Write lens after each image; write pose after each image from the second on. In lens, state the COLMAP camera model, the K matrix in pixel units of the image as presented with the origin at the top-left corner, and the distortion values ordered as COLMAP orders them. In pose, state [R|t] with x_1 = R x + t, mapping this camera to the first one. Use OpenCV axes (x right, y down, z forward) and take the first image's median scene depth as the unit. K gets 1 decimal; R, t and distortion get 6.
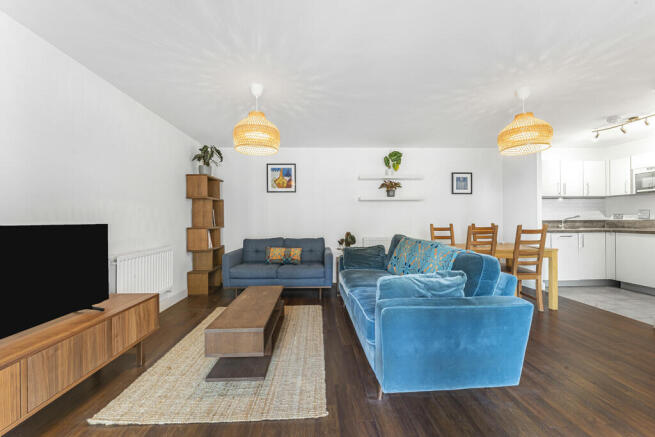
lens RADIAL K [[264.6, 0, 327.5], [0, 264.6, 218.5], [0, 0, 1]] dist [-0.000105, -0.000027]
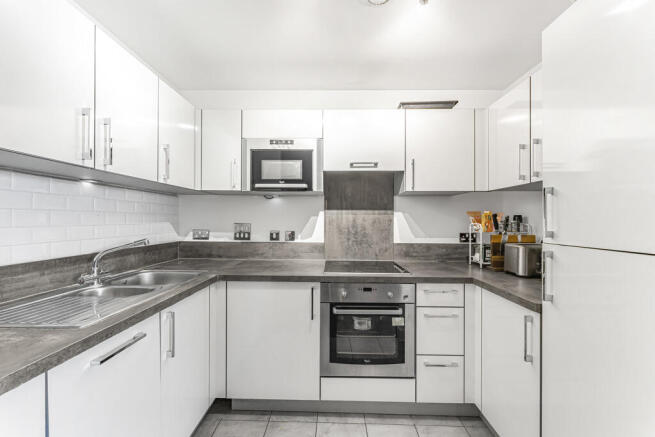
lens RADIAL K [[262.2, 0, 327.5], [0, 262.2, 218.5], [0, 0, 1]] dist [0.000326, 0.000089]
pose [[0.064779, 0.016126, 0.997769, 0.681407], [-0.011612, 0.999814, -0.015405, -0.036881], [-0.997832, -0.010589, 0.064954, 0.802604]]
